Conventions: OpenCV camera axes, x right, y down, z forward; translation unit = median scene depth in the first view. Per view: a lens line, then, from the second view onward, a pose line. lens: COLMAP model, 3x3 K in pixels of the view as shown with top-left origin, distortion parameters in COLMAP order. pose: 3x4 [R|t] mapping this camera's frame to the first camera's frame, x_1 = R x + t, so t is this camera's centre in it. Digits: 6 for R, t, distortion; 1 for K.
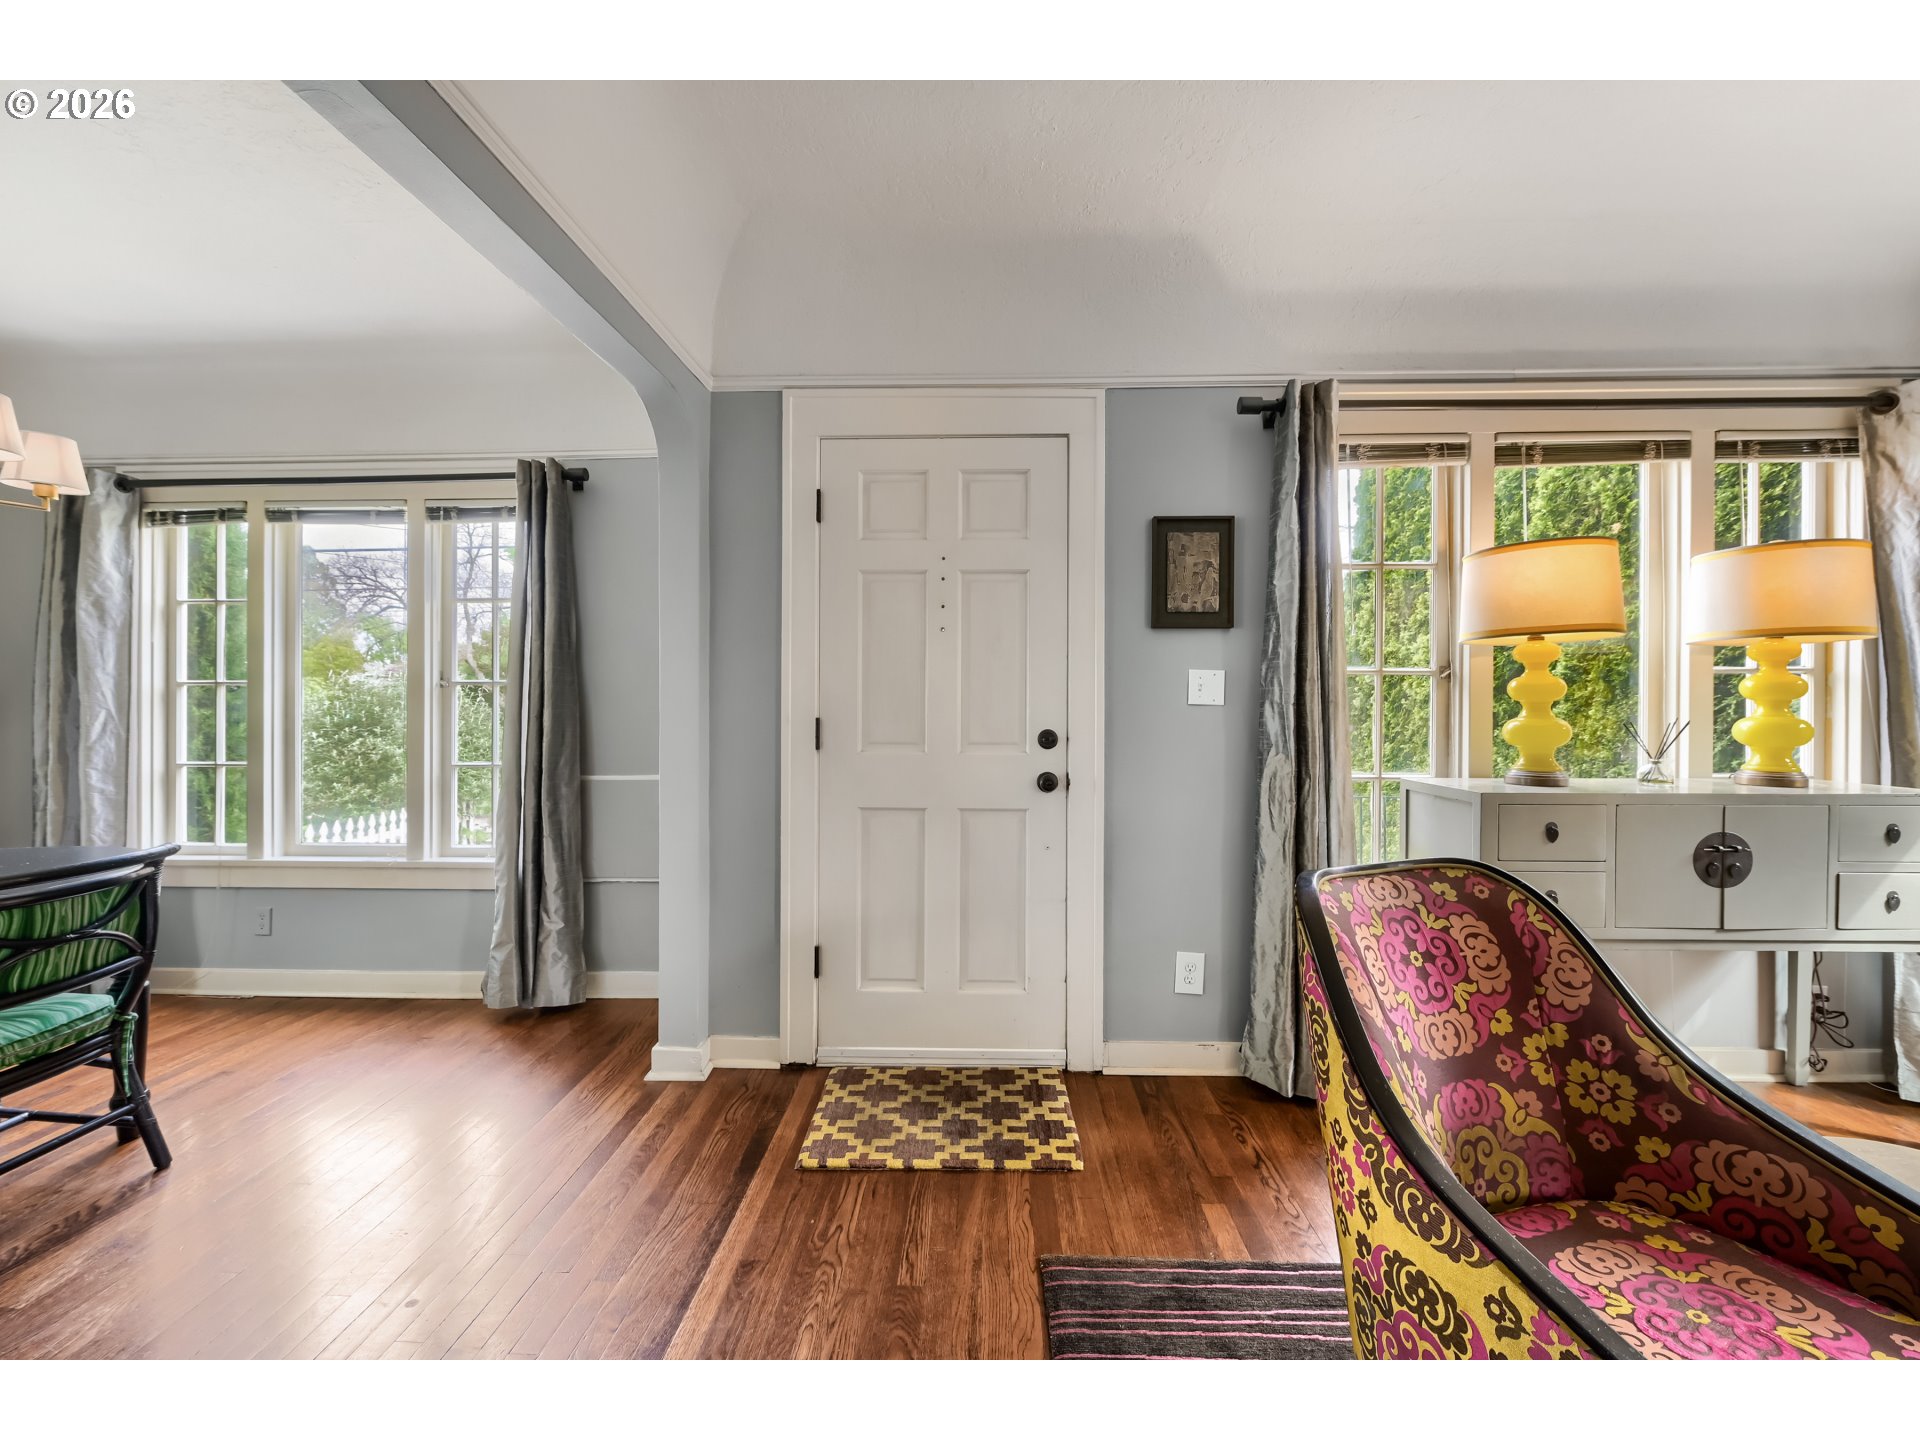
lens RADIAL K [[790.5, 0, 963.1], [0, 790.5, 706.8], [0, 0, 1]] dist [-0.009047, -0.000409]
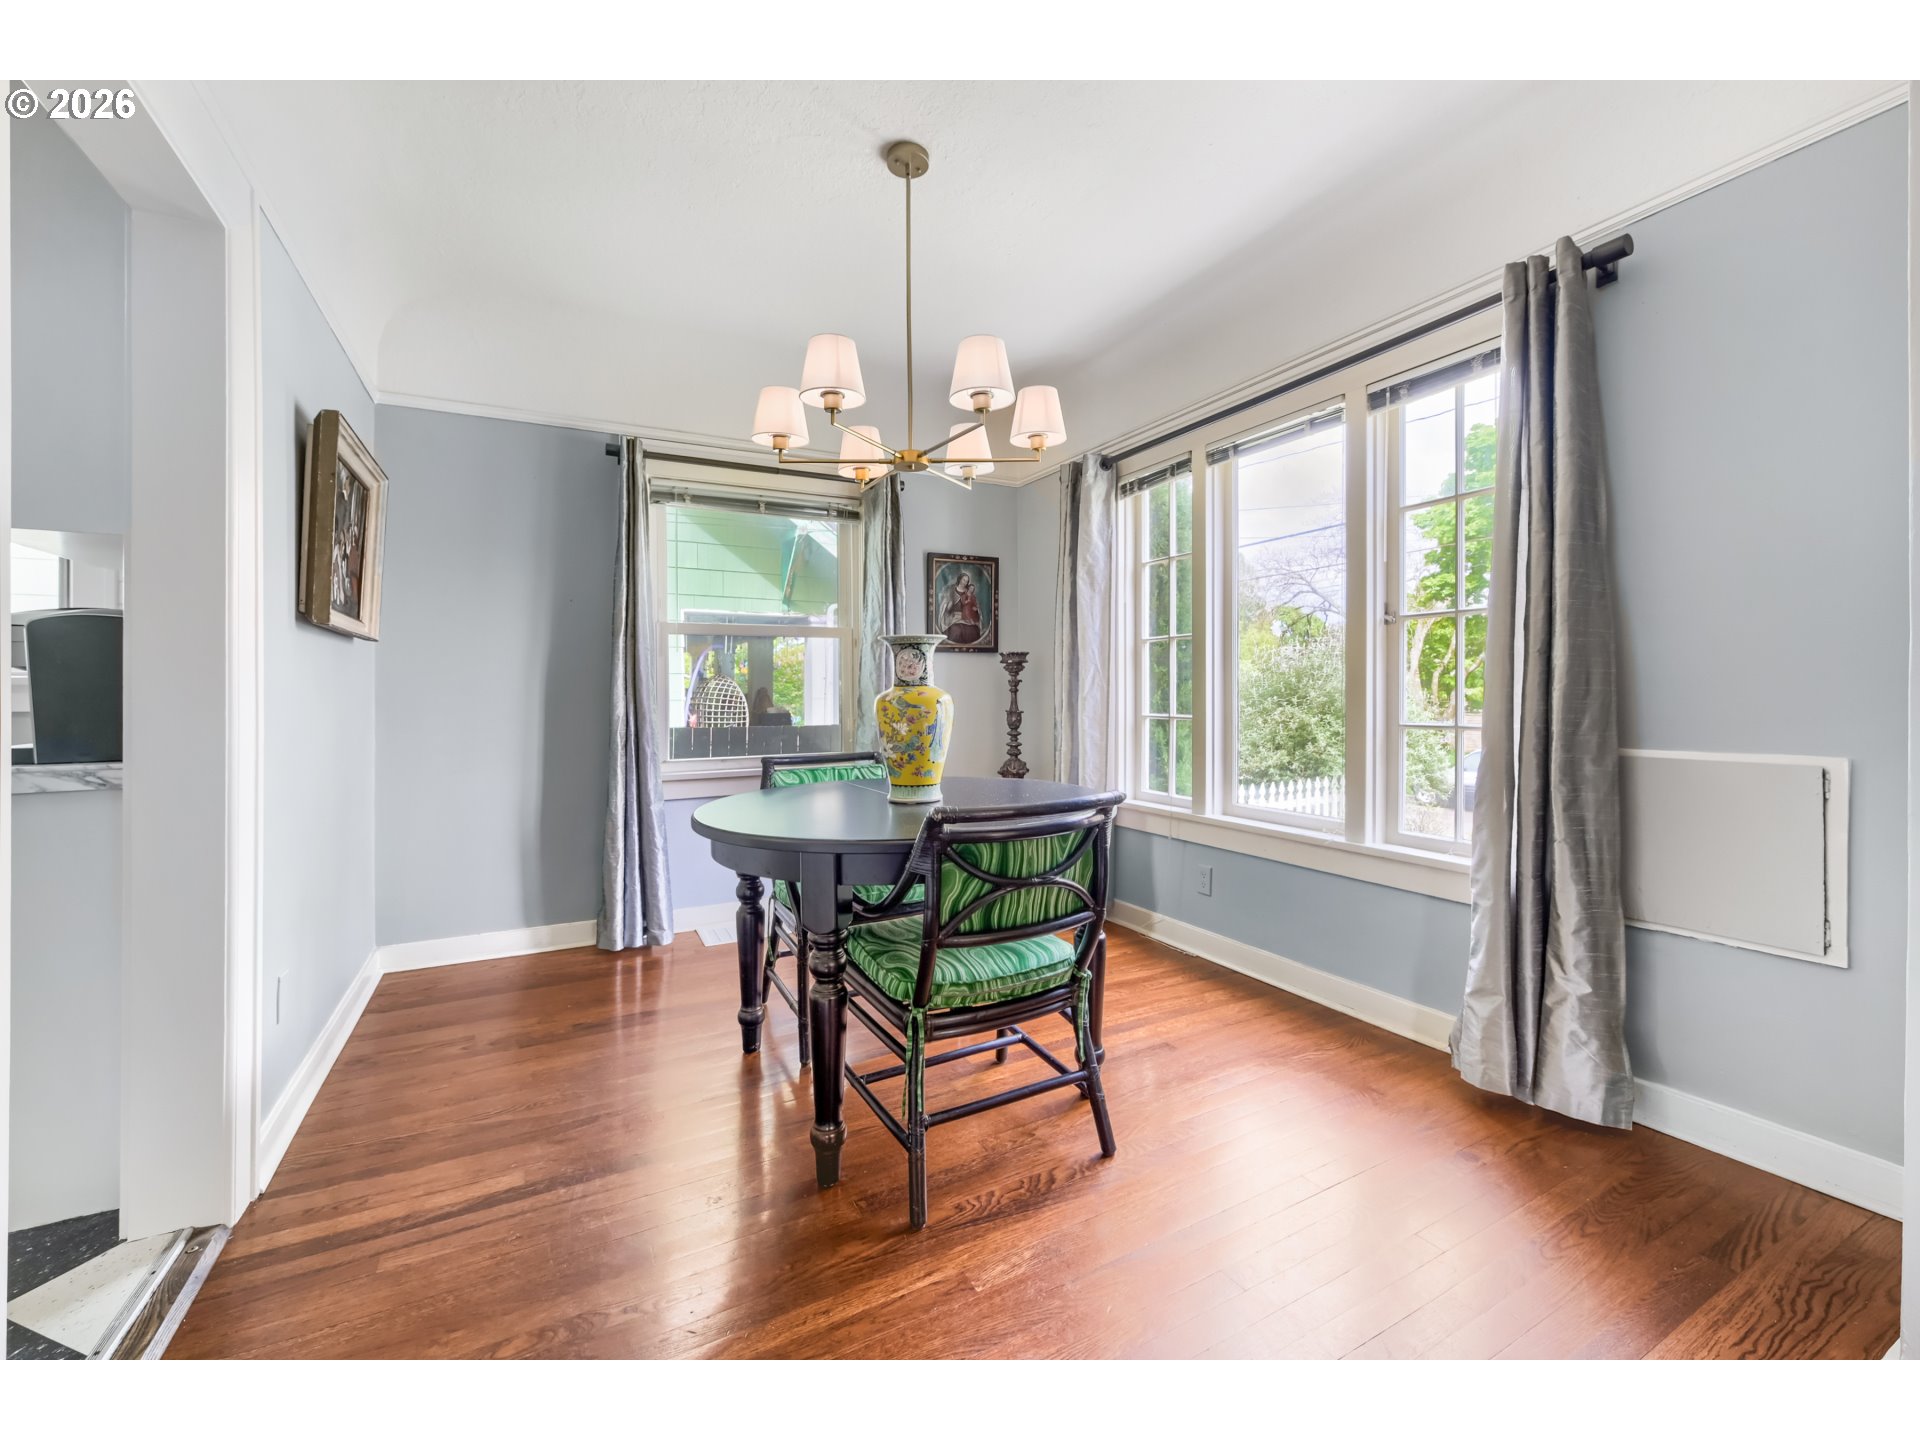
lens RADIAL K [[790.5, 0, 963.1], [0, 790.5, 706.8], [0, 0, 1]] dist [-0.009047, -0.000409]
pose [[0.514742, 0.015033, -0.857213, -0.238749], [0.006239, 0.999754, 0.021280, 0.042186], [0.857322, -0.016302, 0.514522, 0.275079]]
